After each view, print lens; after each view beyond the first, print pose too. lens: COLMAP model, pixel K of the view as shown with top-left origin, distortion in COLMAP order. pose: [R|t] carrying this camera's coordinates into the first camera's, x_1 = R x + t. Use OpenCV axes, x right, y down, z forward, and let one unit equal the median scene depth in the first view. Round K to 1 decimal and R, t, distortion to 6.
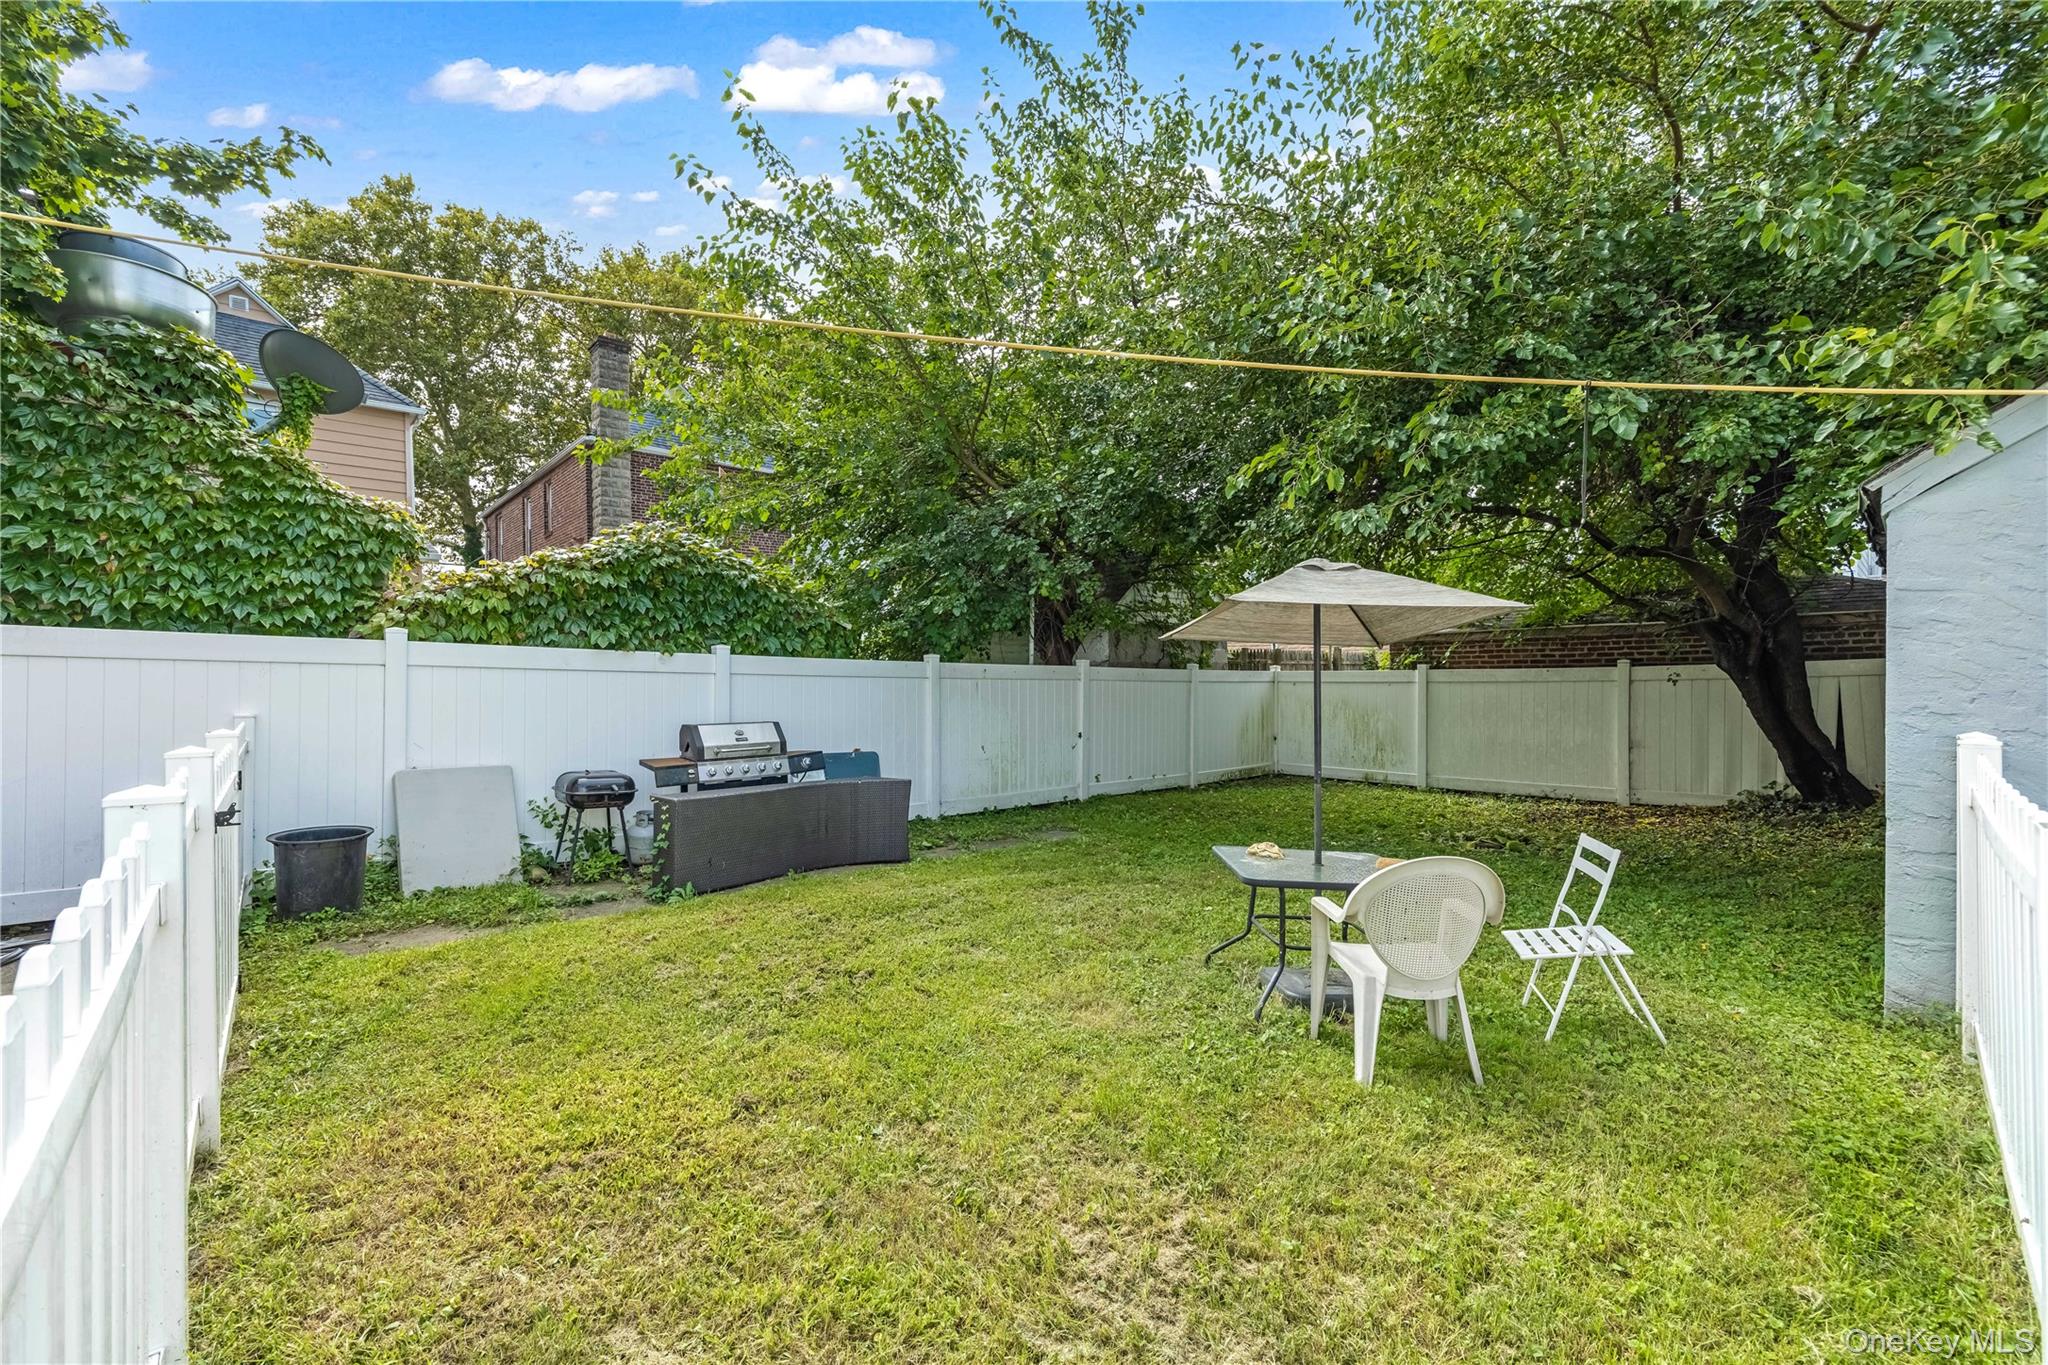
lens RADIAL K [[842.8, 0, 1027.6], [0, 842.8, 687.1], [0, 0, 1]] dist [-0.004318, 0.000367]
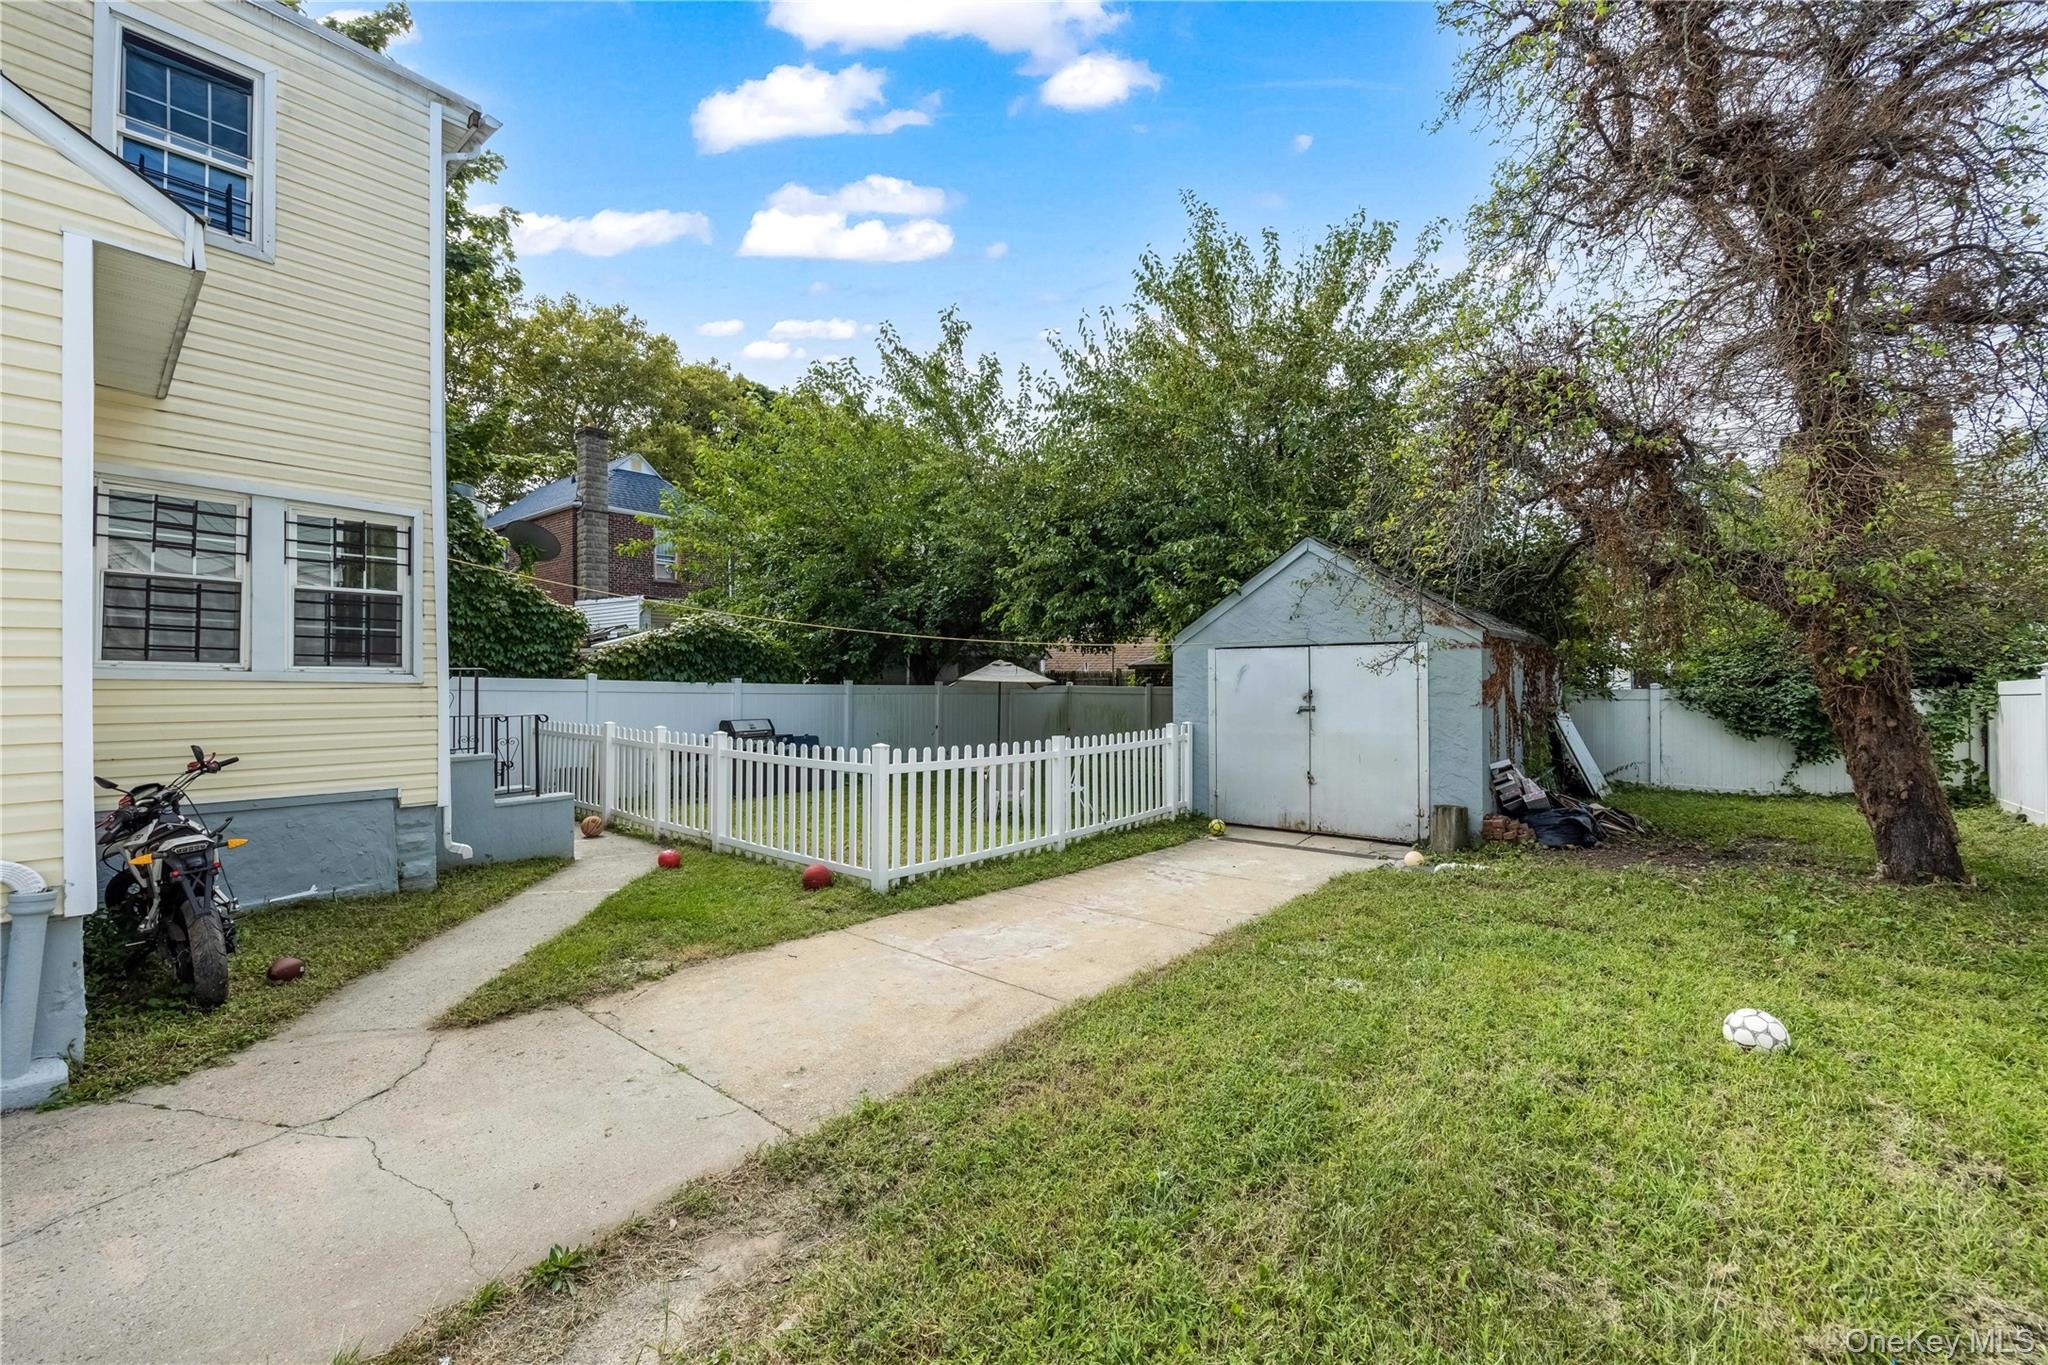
lens RADIAL K [[842.8, 0, 1032.6], [0, 842.8, 675.6], [0, 0, 1]] dist [-0.004318, 0.000367]
pose [[0.992109, 0.008041, 0.125117, 0.061576], [-0.006634, 0.999910, -0.011657, -0.041201], [-0.125199, 0.010735, 0.992074, -1.025576]]
